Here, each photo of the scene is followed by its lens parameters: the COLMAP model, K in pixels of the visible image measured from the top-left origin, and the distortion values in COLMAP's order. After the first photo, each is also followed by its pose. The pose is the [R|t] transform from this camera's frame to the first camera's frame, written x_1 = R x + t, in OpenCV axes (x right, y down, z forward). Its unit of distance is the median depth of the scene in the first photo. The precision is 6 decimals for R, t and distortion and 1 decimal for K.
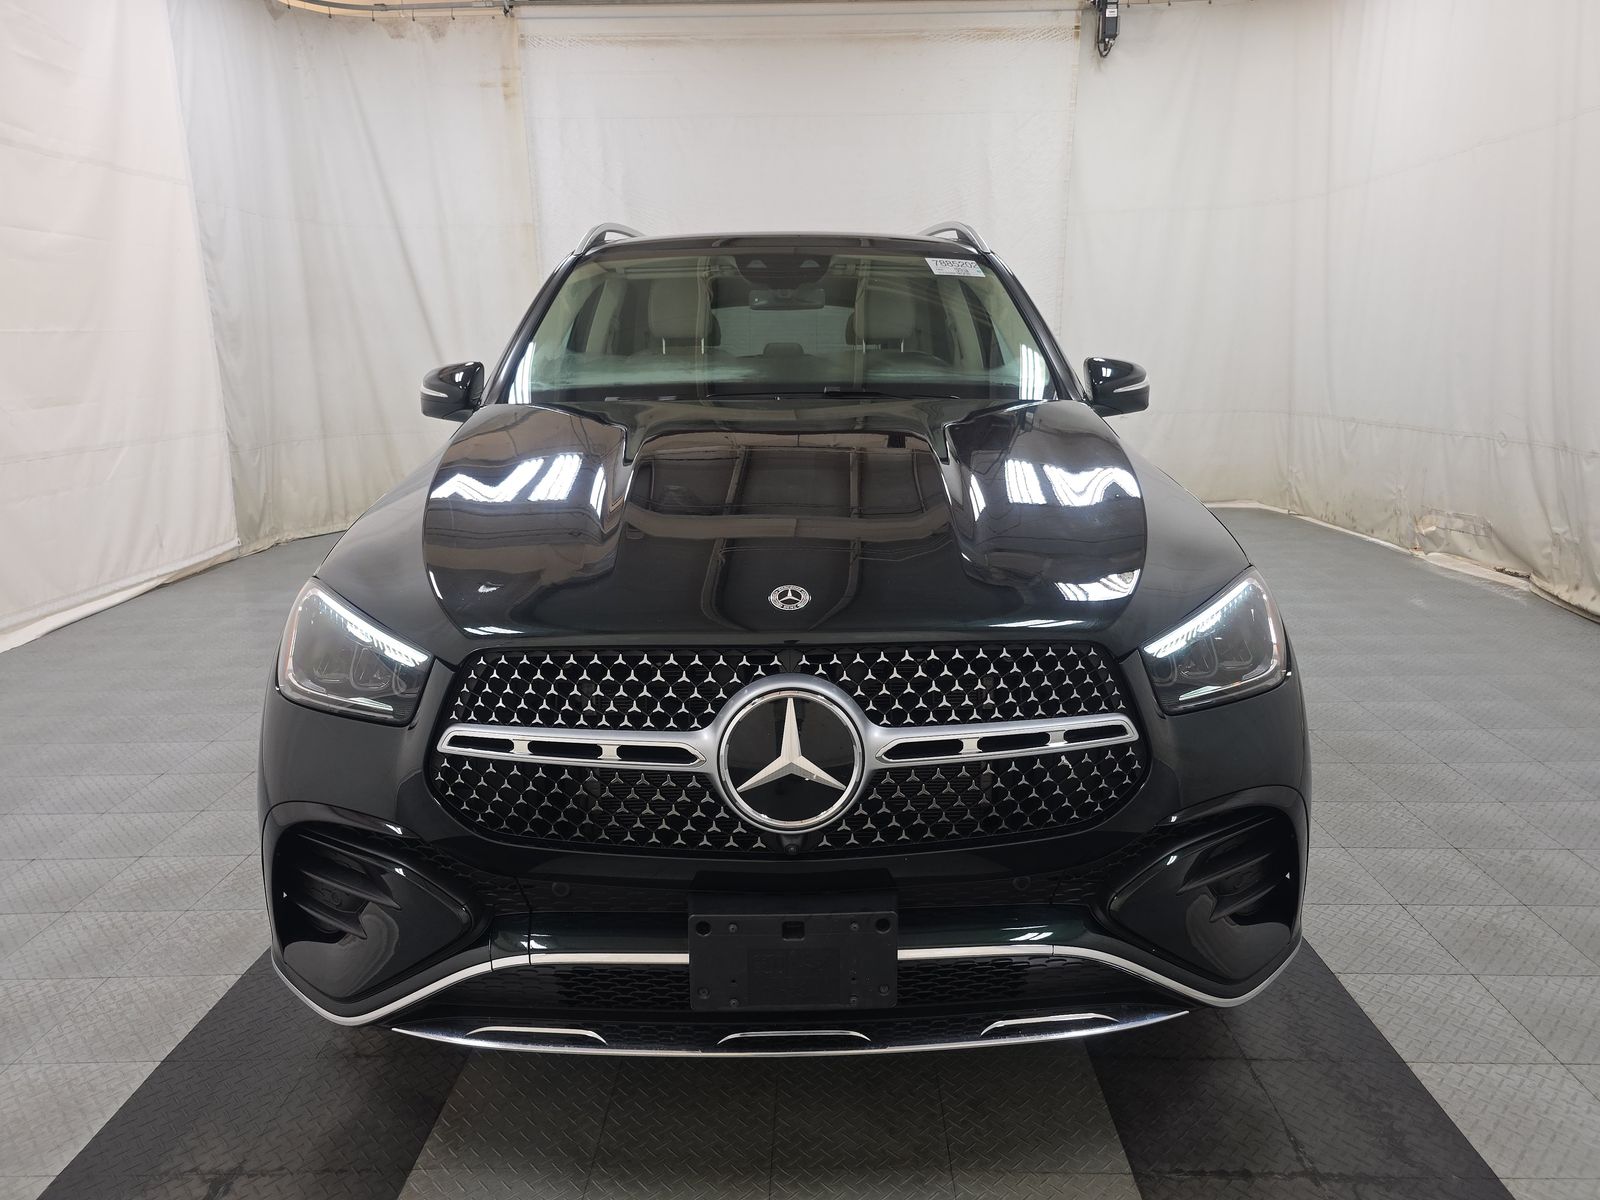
lens RADIAL K [[1061.2, 0, 791.1], [0, 1061.2, 597.1], [0, 0, 1]] dist [0.046942, -0.044175]
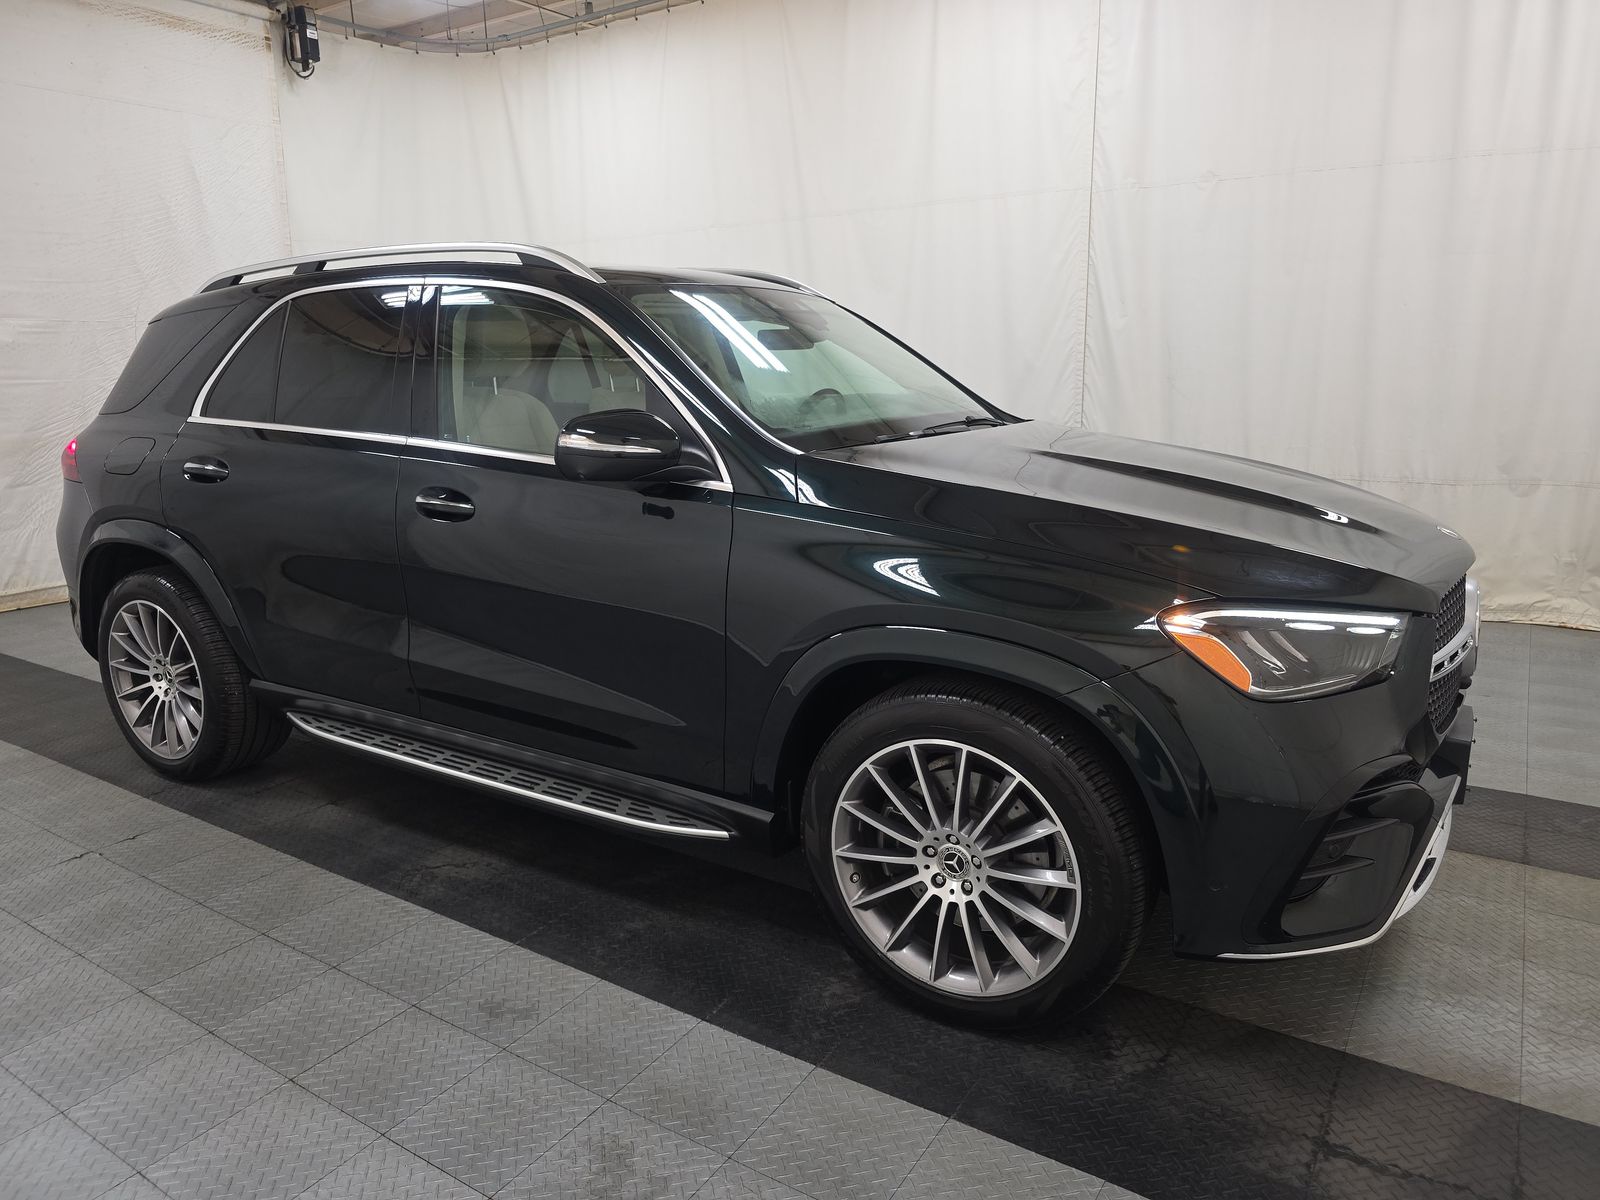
lens RADIAL K [[1061.2, 0, 791.1], [0, 1061.2, 597.1], [0, 0, 1]] dist [0.046942, -0.044175]
pose [[0.548679, -0.178762, 0.816698, -0.468789], [0.198164, 0.976842, 0.080684, -0.059433], [-0.812209, 0.117571, 0.571397, 0.216761]]
